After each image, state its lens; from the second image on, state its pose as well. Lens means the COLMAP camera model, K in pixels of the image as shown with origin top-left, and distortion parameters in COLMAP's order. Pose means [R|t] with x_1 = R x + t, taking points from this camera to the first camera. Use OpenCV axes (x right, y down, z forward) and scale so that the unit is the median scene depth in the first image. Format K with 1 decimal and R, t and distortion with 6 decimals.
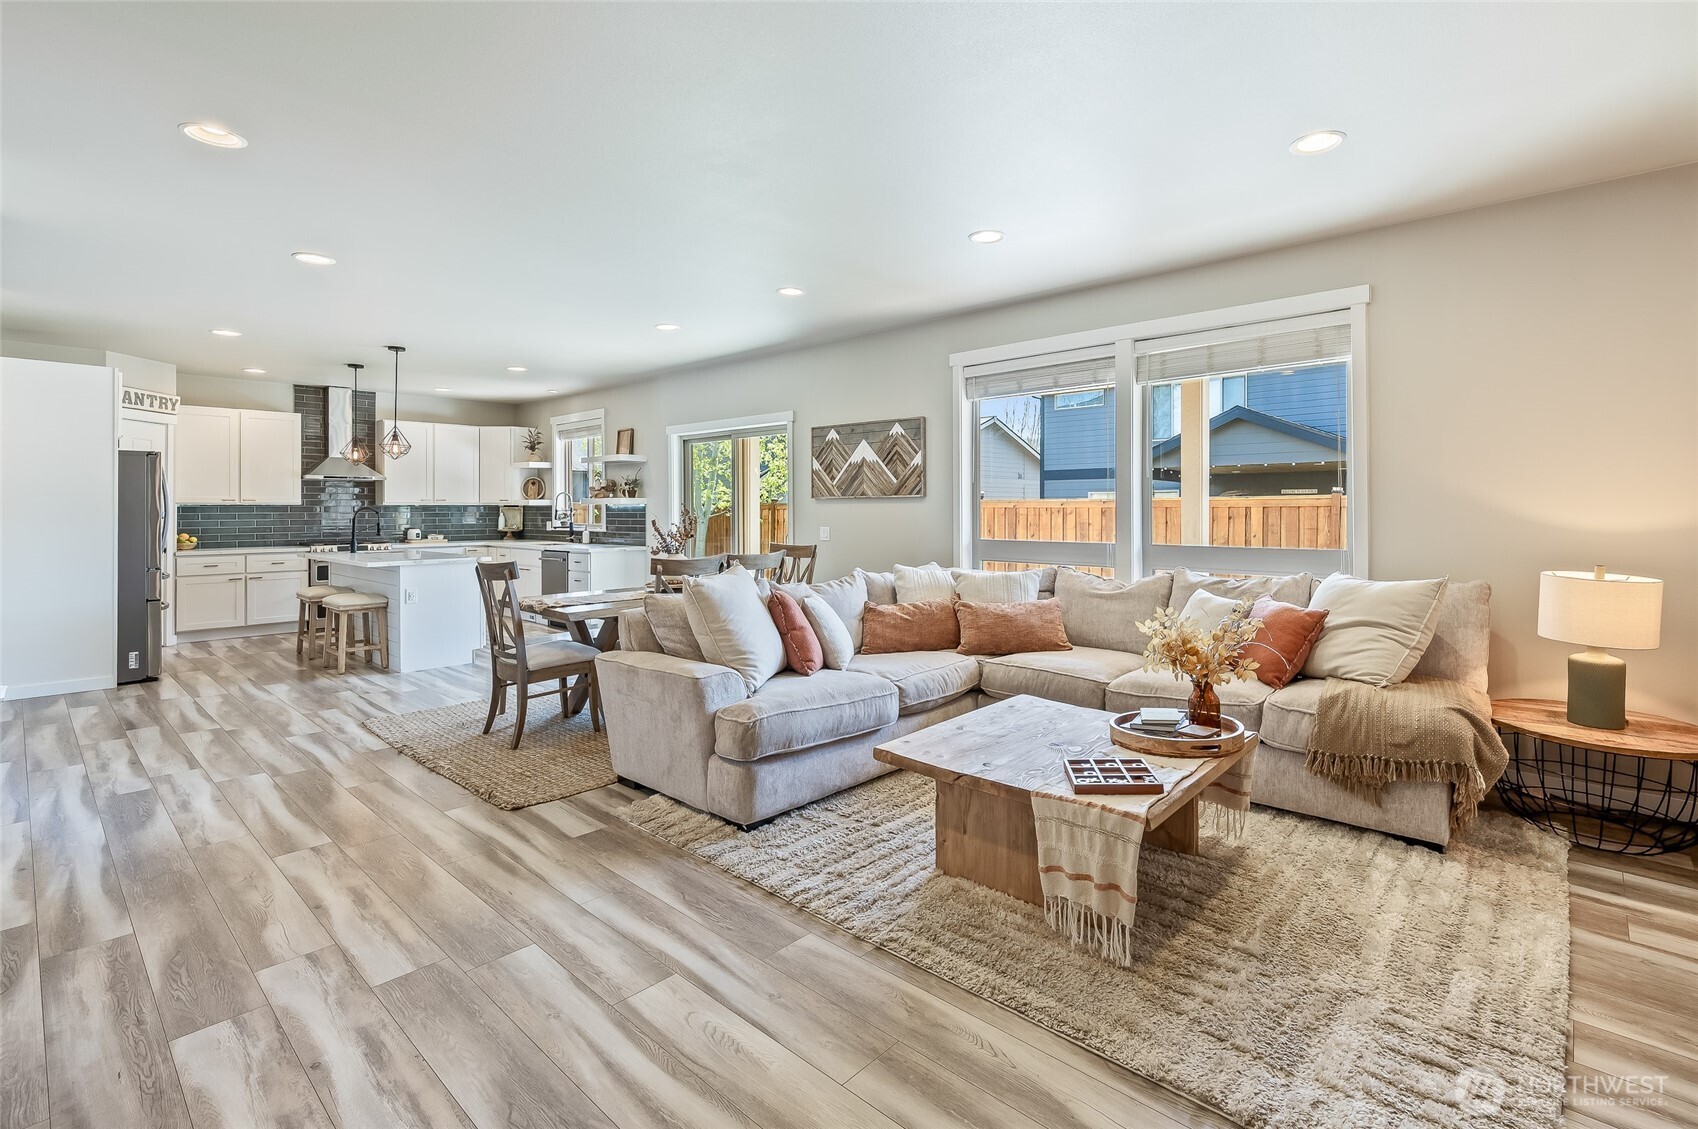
lens RADIAL K [[784.1, 0, 913.9], [0, 784.1, 503.8], [0, 0, 1]] dist [0.001443, 0.000786]
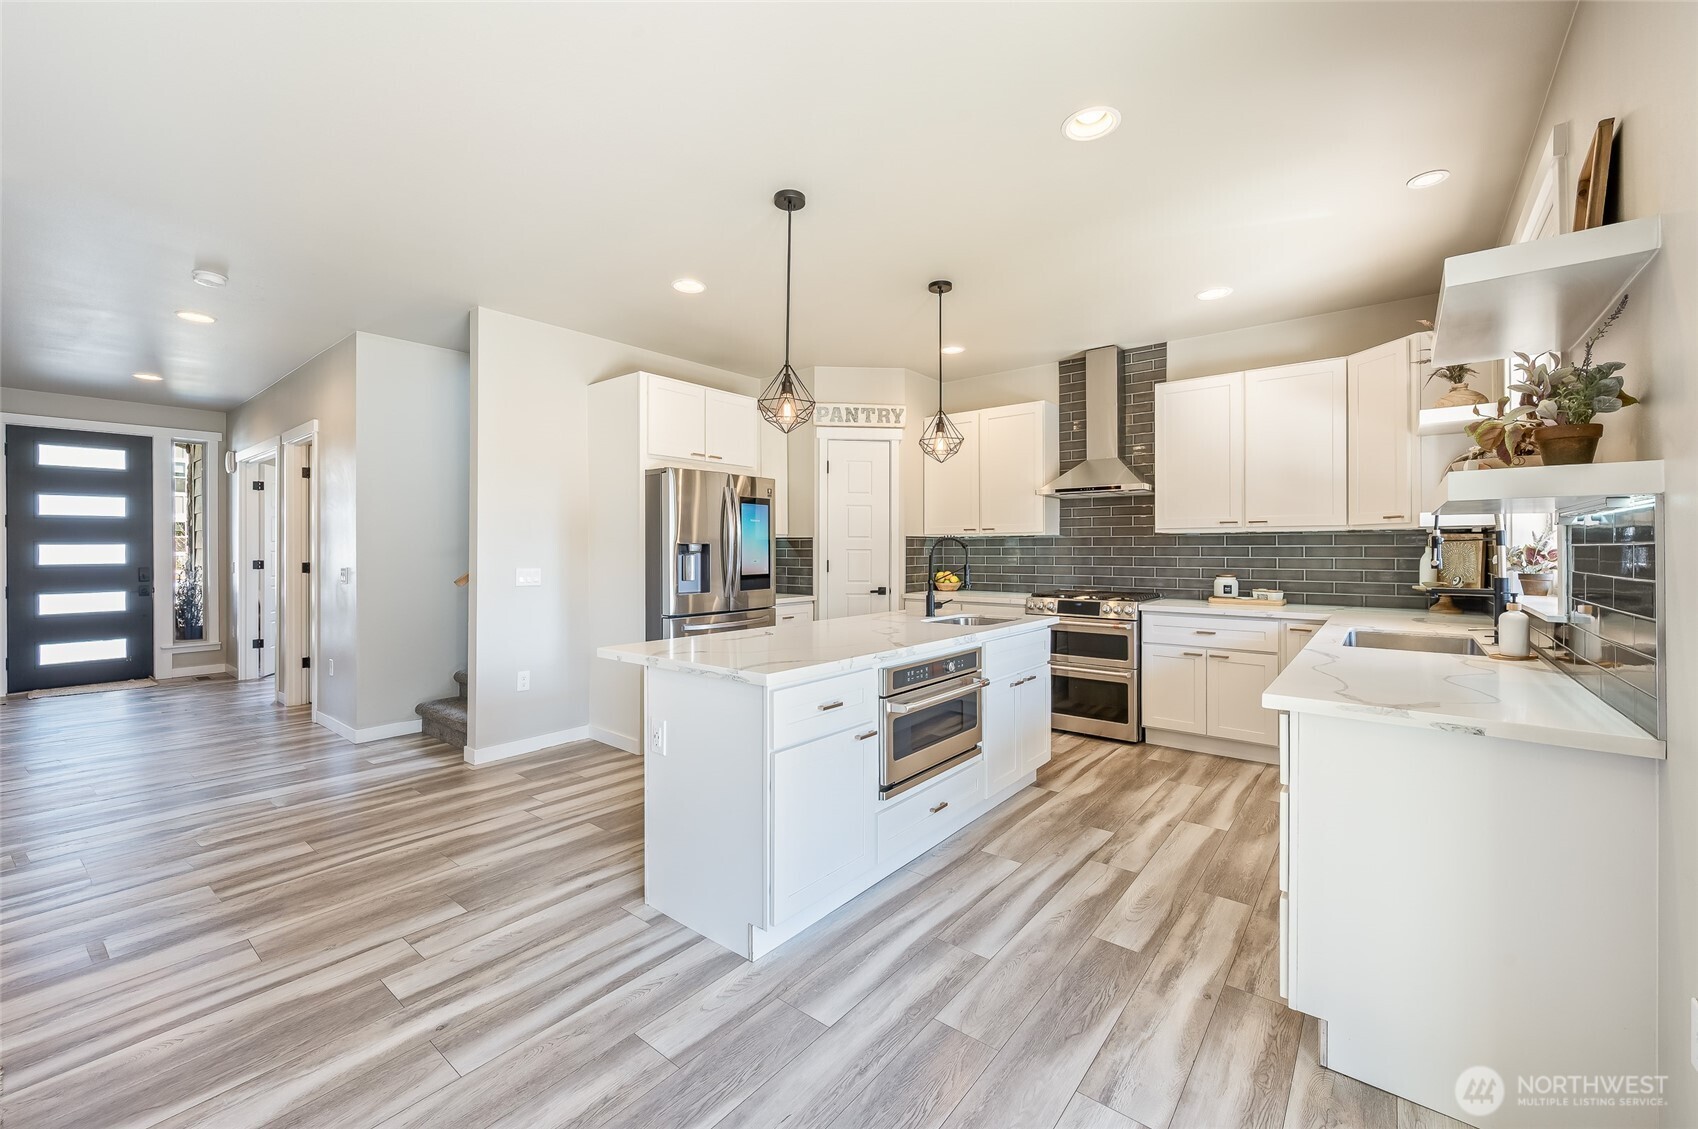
lens RADIAL K [[684.5, 0, 844.0], [0, 684.5, 546.4], [0, 0, 1]] dist [-0.000680, -0.000089]
pose [[0.026623, -0.001017, -0.999645, -0.231957], [0.008989, 0.999959, -0.000778, 0.012336], [0.999605, -0.008965, 0.026631, 0.969943]]
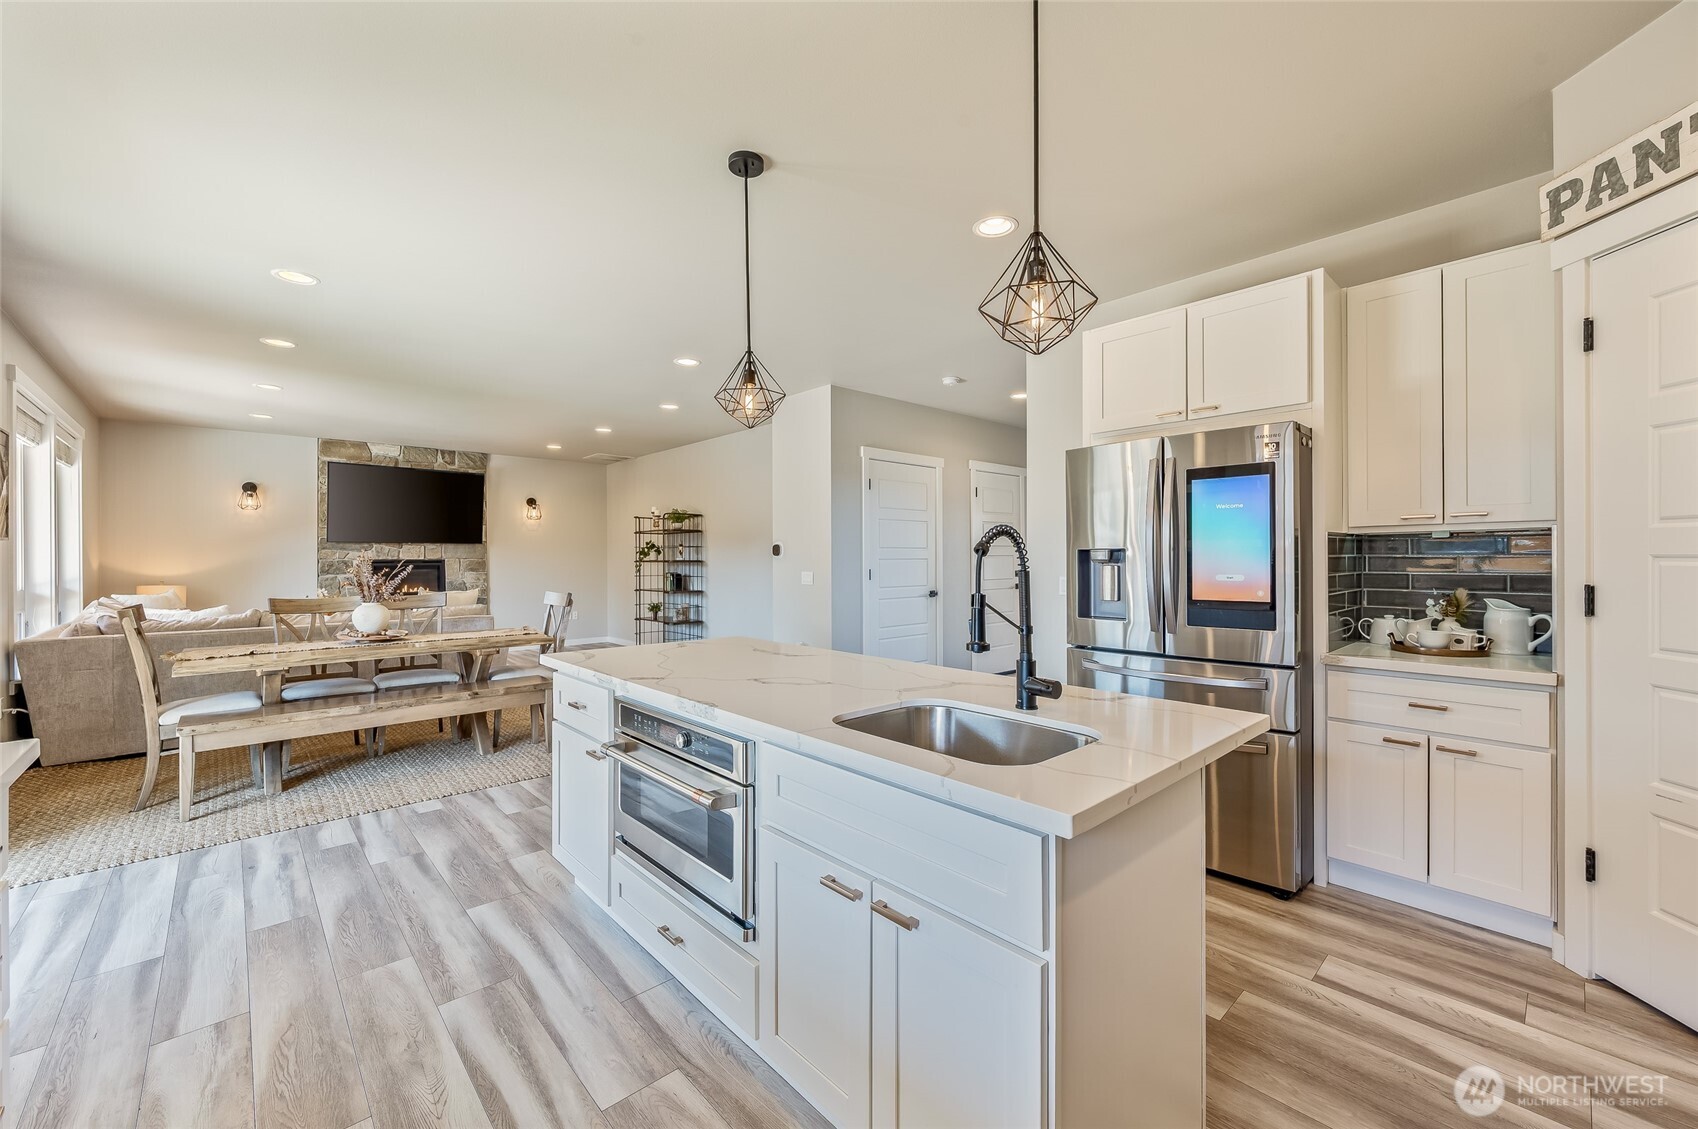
lens RADIAL K [[668.9, 0, 846.7], [0, 668.9, 559.4], [0, 0, 1]] dist [0.000783, 0.000105]
pose [[-0.992716, 0.007901, 0.120215, -0.716021], [0.007161, 0.999953, -0.006586, 0.015941], [-0.120262, -0.005678, -0.992726, 1.282055]]
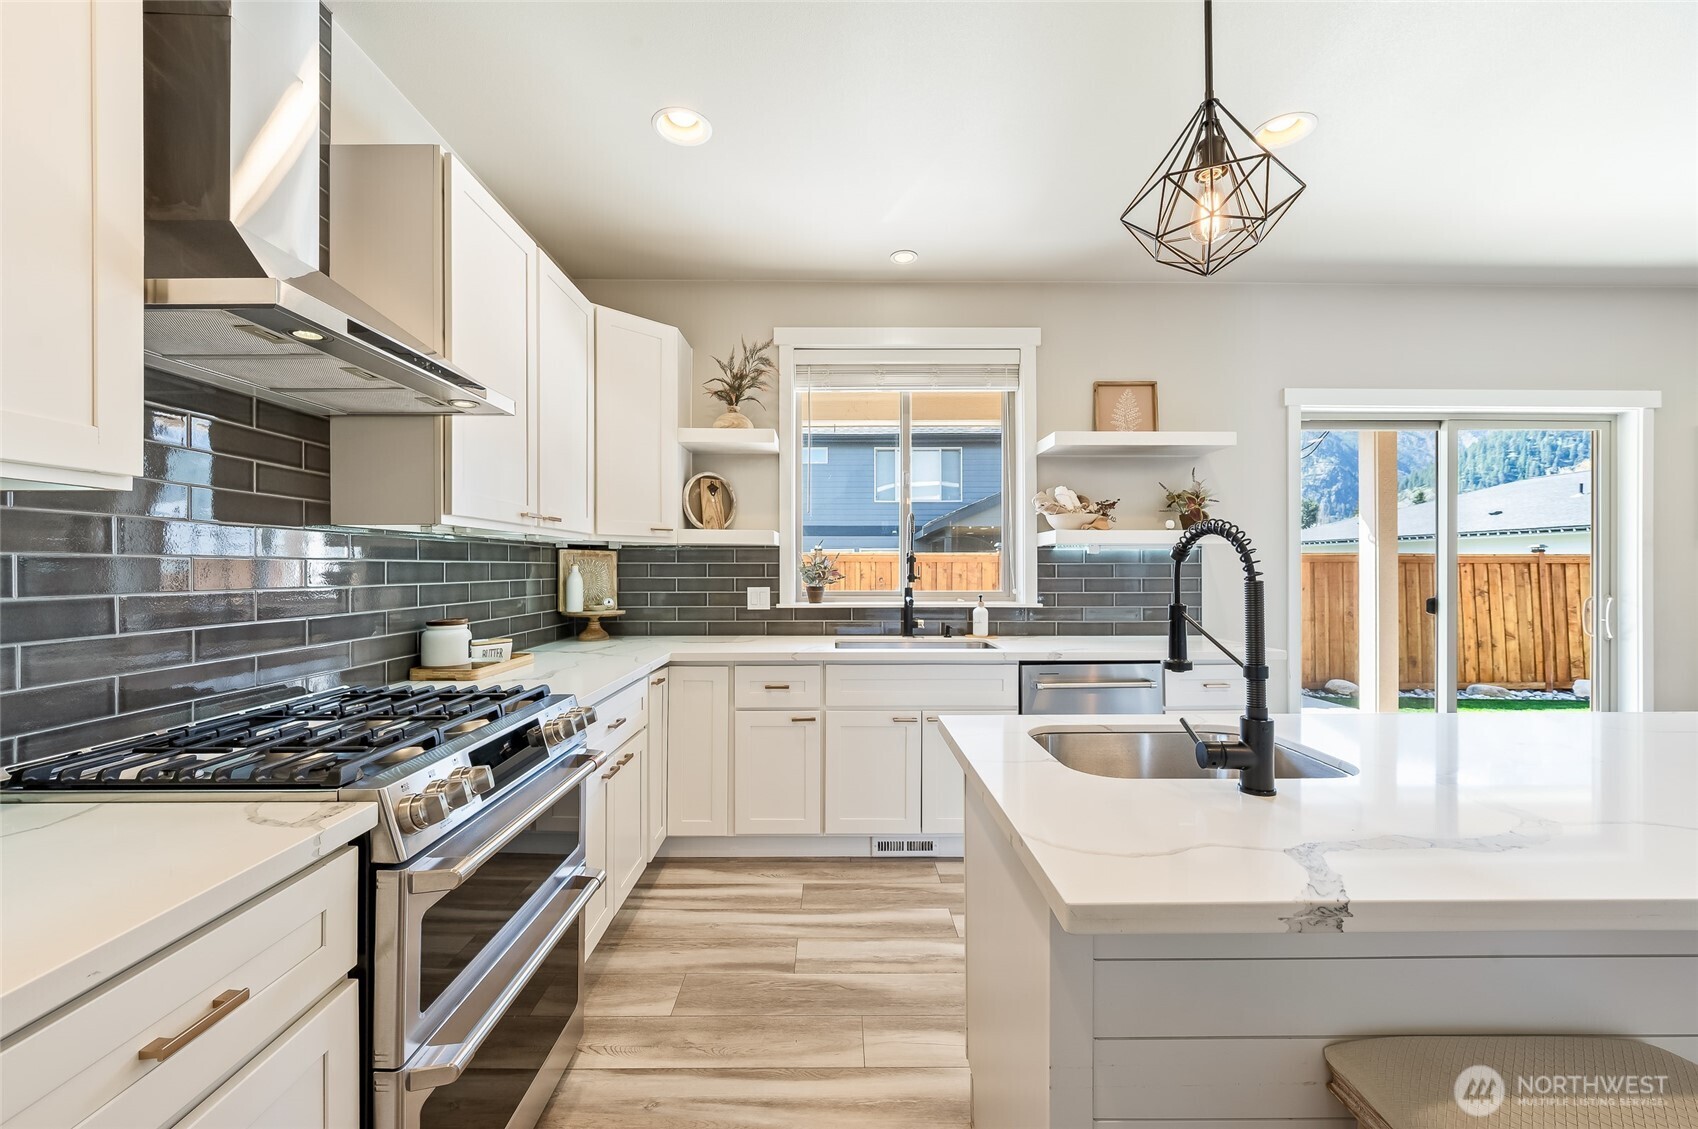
lens RADIAL K [[666.1, 0, 846.7], [0, 666.1, 568.7], [0, 0, 1]] dist [-0.000915, -0.000092]
pose [[0.749547, 0.000637, 0.661951, -0.914106], [-0.005964, 0.999965, 0.005791, 0.015461], [-0.661925, -0.008289, 0.749524, 0.998373]]
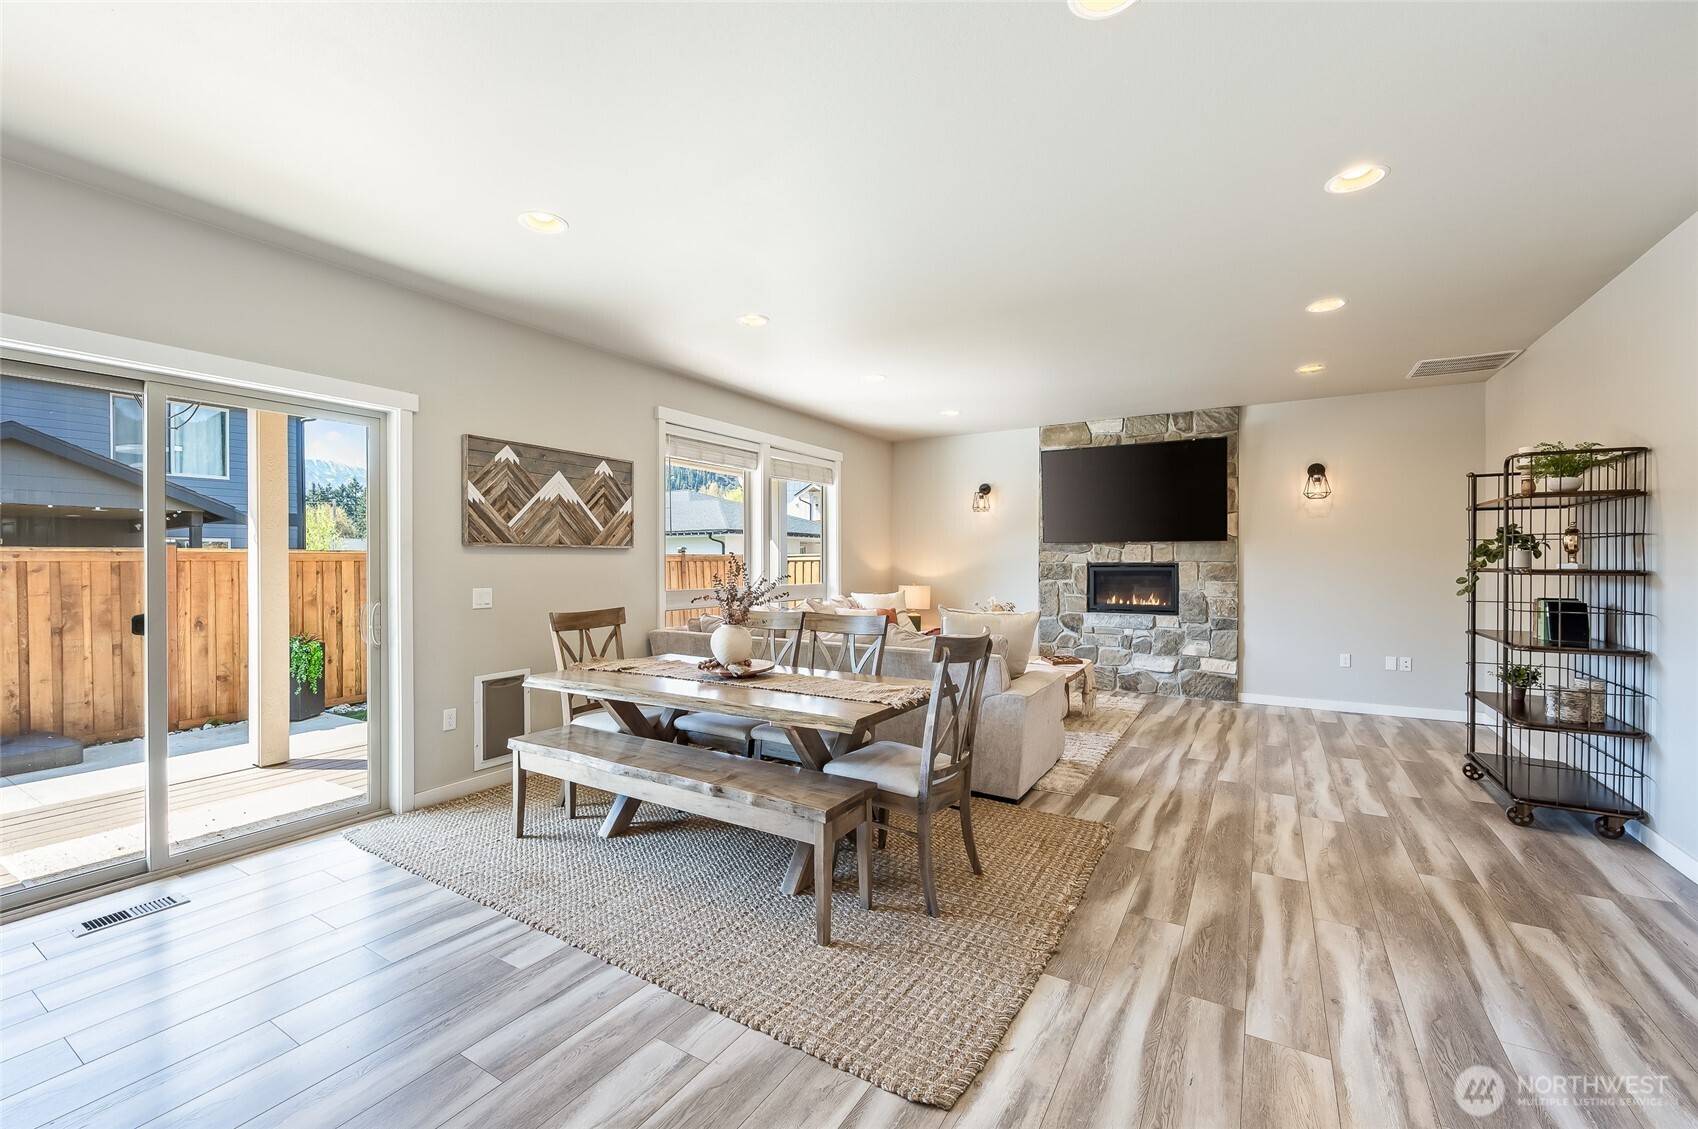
lens RADIAL K [[703.0, 0, 814.5], [0, 703.0, 565.8], [0, 0, 1]] dist [-0.001114, -0.000004]
pose [[-0.141033, -0.002578, 0.990002, -0.699361], [-0.005465, 0.999983, 0.001825, 0.007326], [-0.989990, -0.005153, -0.141045, 0.754397]]
